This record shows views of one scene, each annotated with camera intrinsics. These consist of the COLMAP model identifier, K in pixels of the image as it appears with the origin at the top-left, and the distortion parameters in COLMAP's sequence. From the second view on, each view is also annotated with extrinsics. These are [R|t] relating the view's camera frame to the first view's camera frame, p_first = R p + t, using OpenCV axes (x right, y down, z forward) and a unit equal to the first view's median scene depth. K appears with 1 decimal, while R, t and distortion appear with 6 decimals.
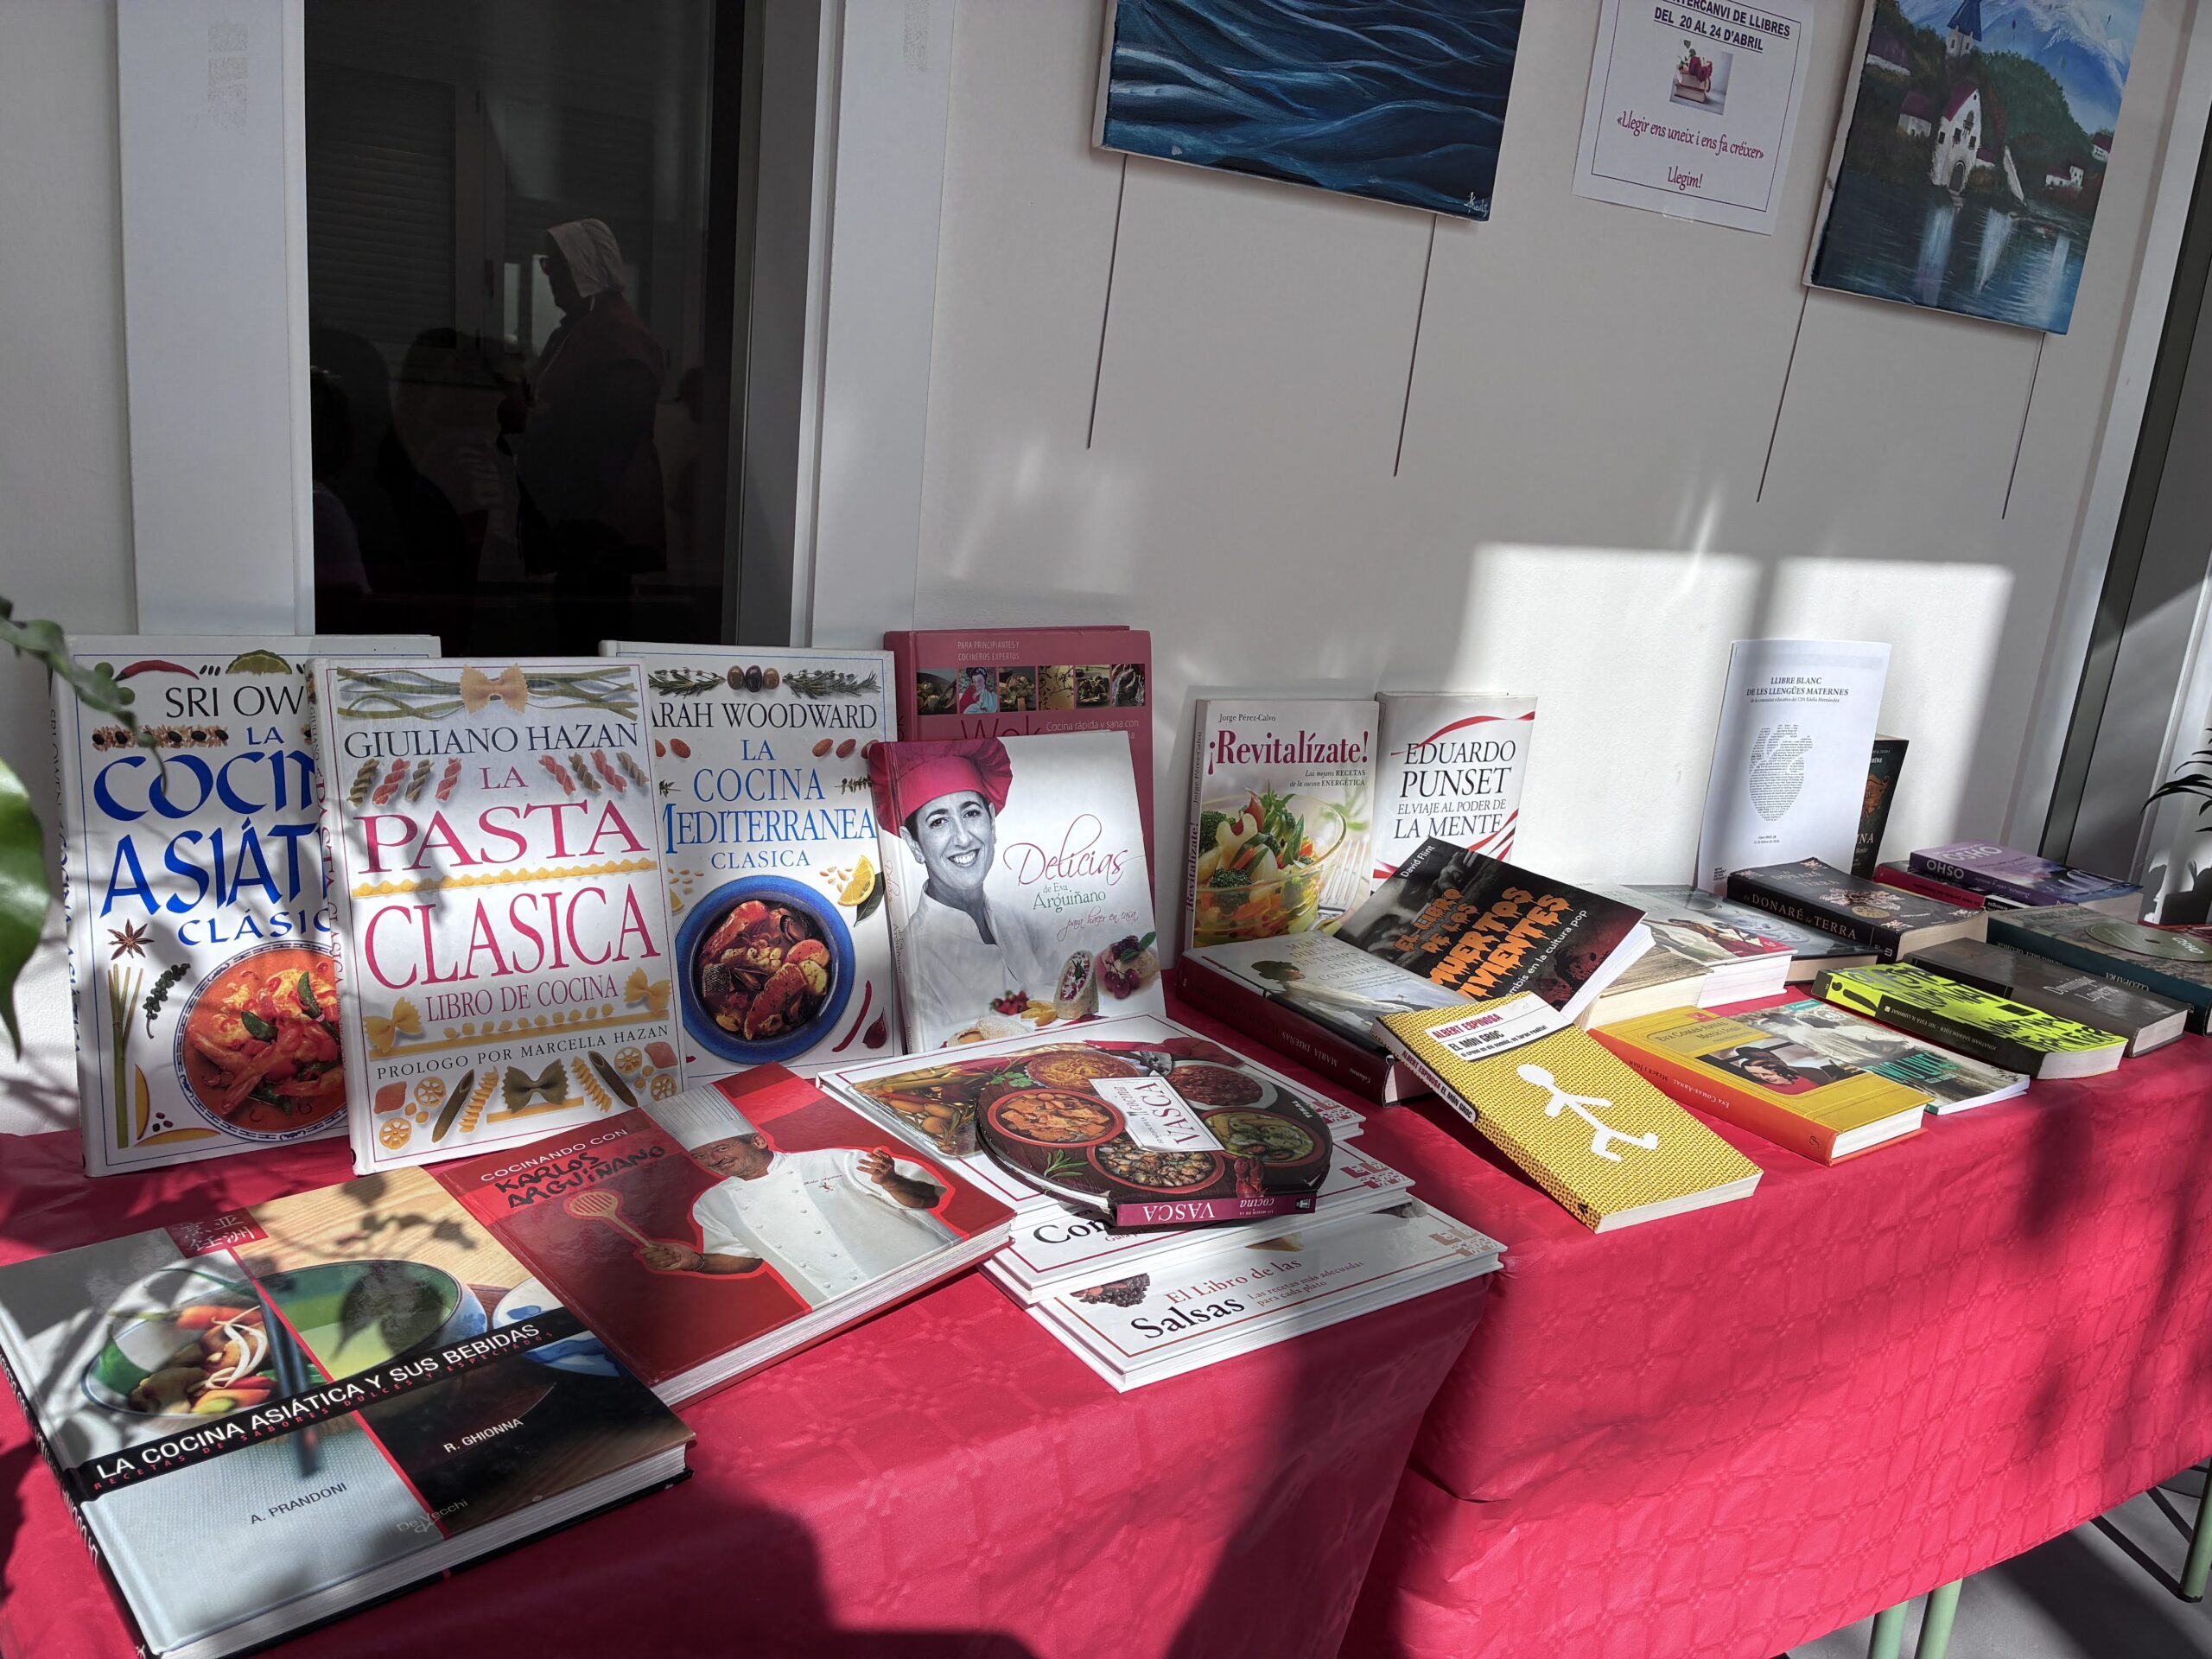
lens RADIAL K [[1674.2, 0, 1104.8], [0, 1674.2, 827.2], [0, 0, 1]] dist [0.000975, -0.000701]
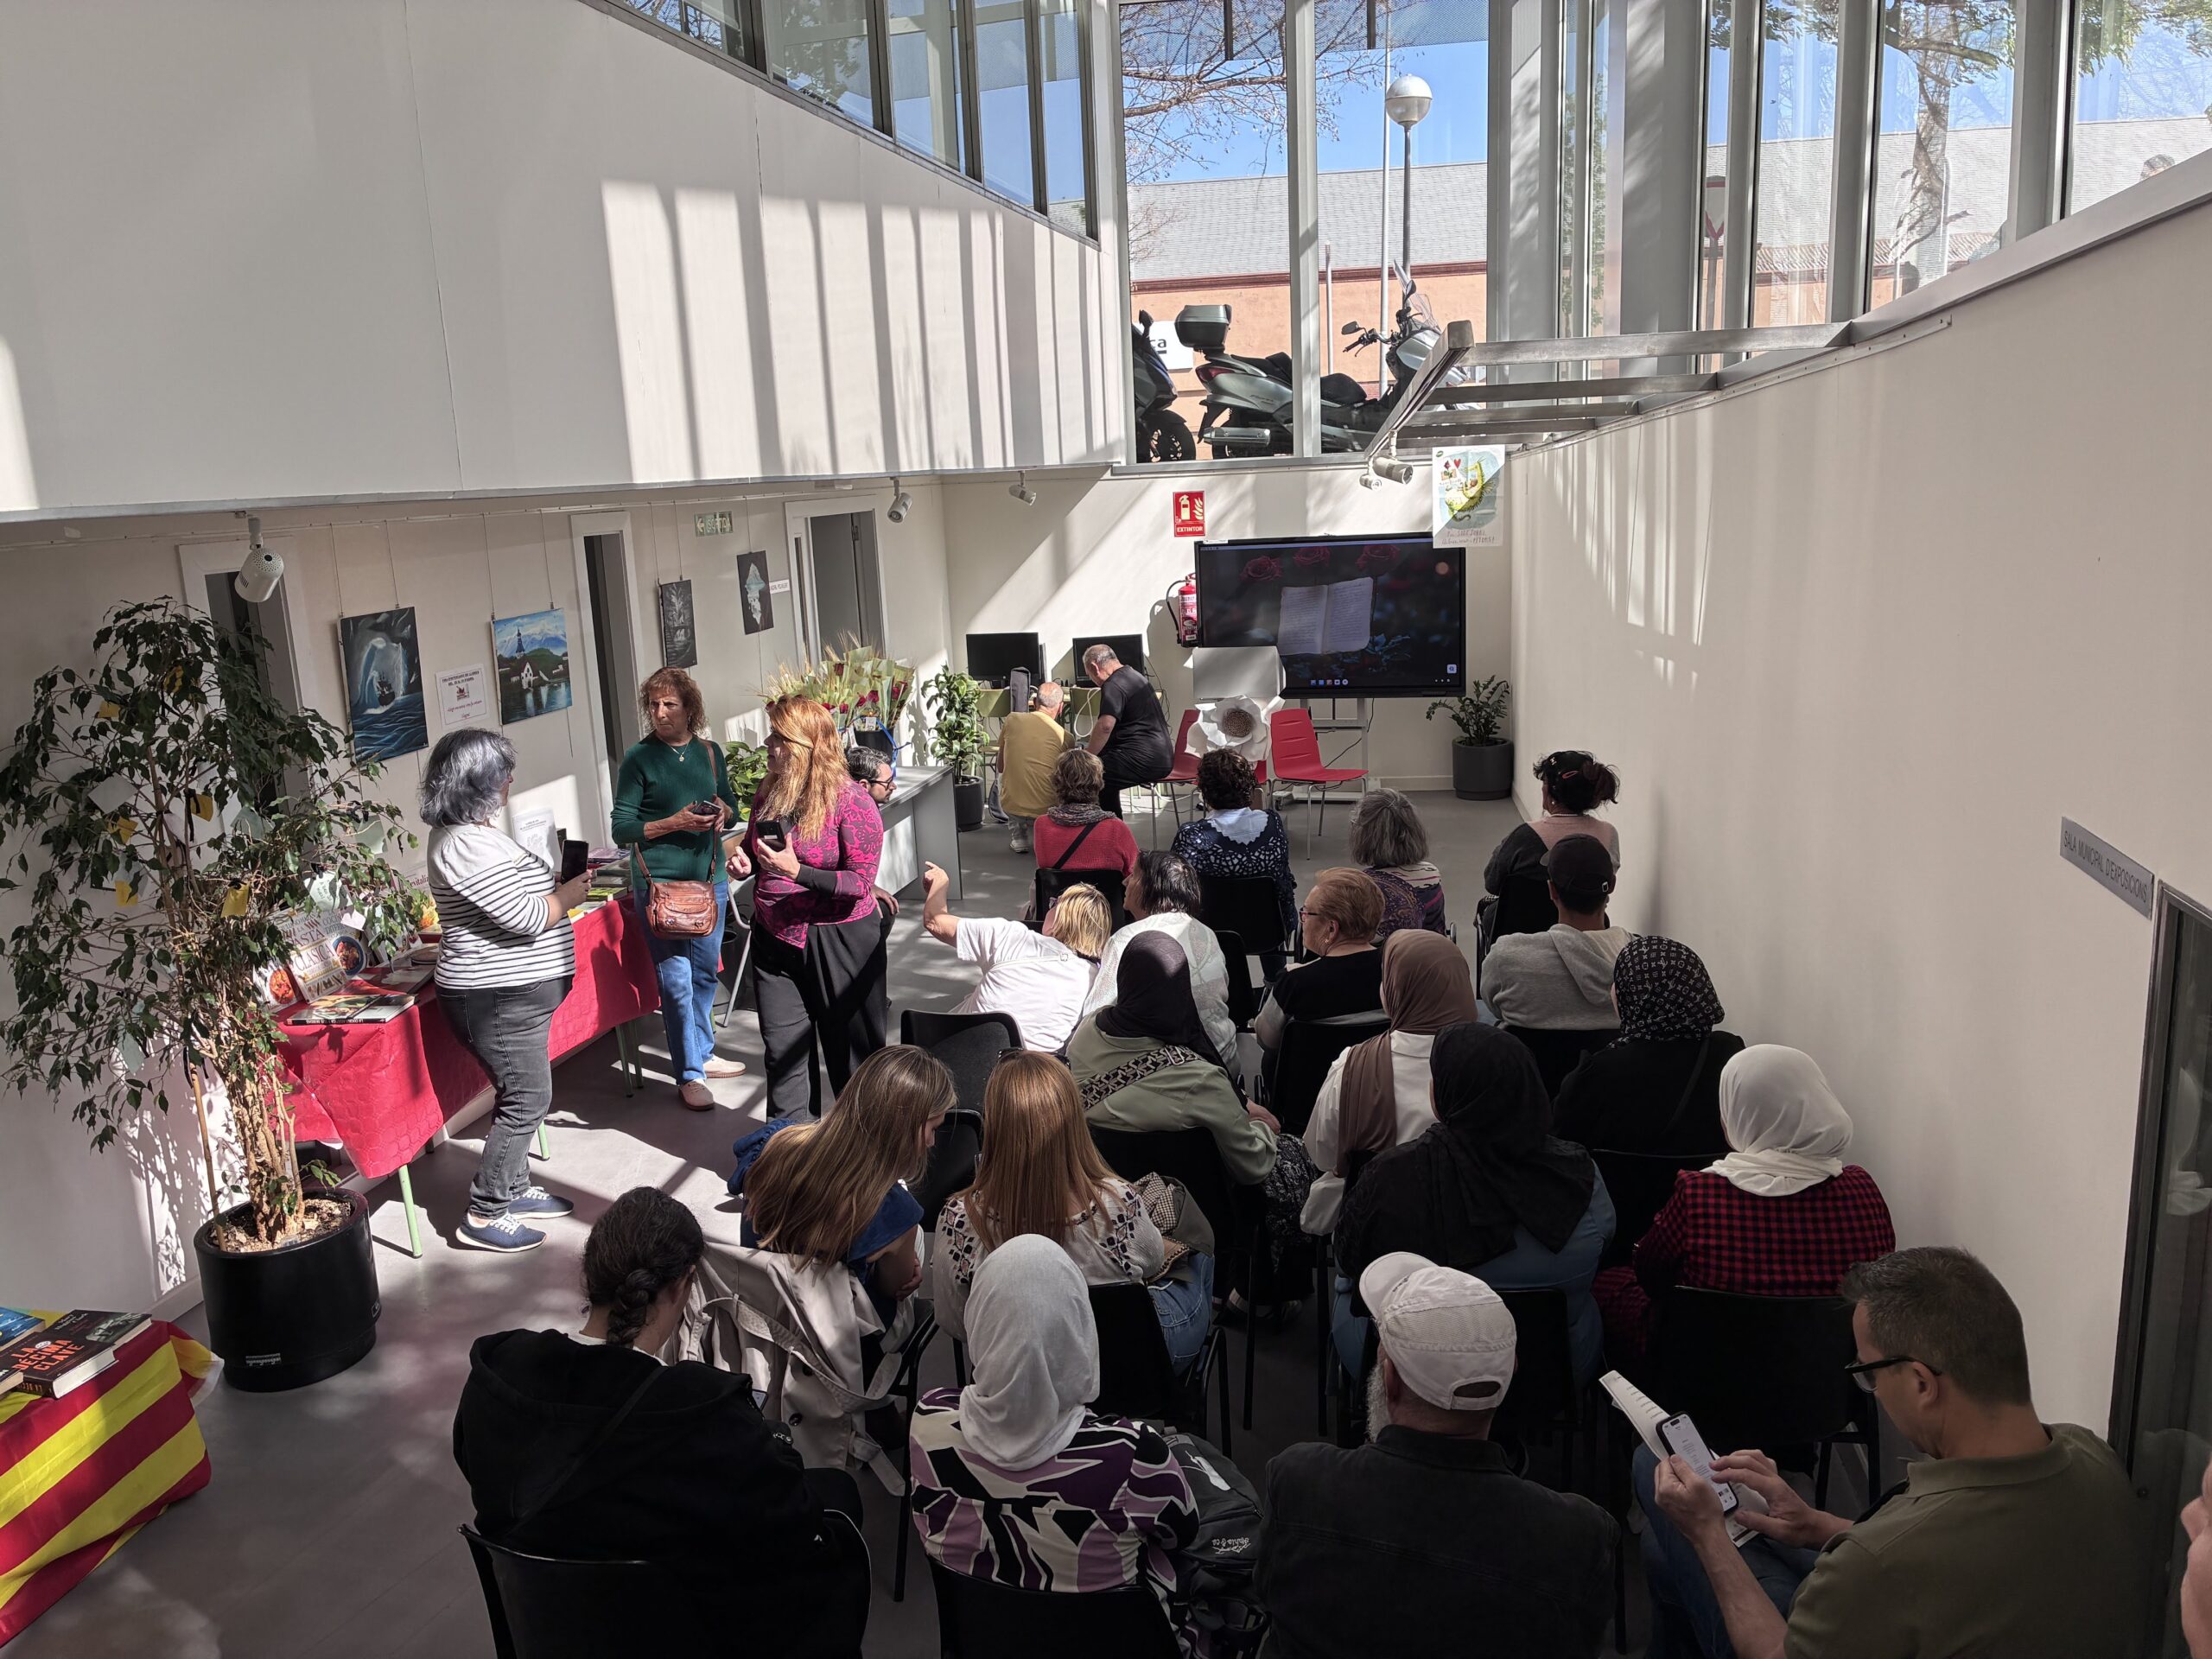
lens RADIAL K [[1674.2, 0, 1107.3], [0, 1674.2, 827.5], [0, 0, 1]] dist [0.000975, -0.000701]
pose [[0.716767, -0.260358, 0.646884, -1.050959], [0.277712, 0.957520, 0.077670, -0.021049], [-0.639626, 0.123976, 0.758623, -2.583362]]
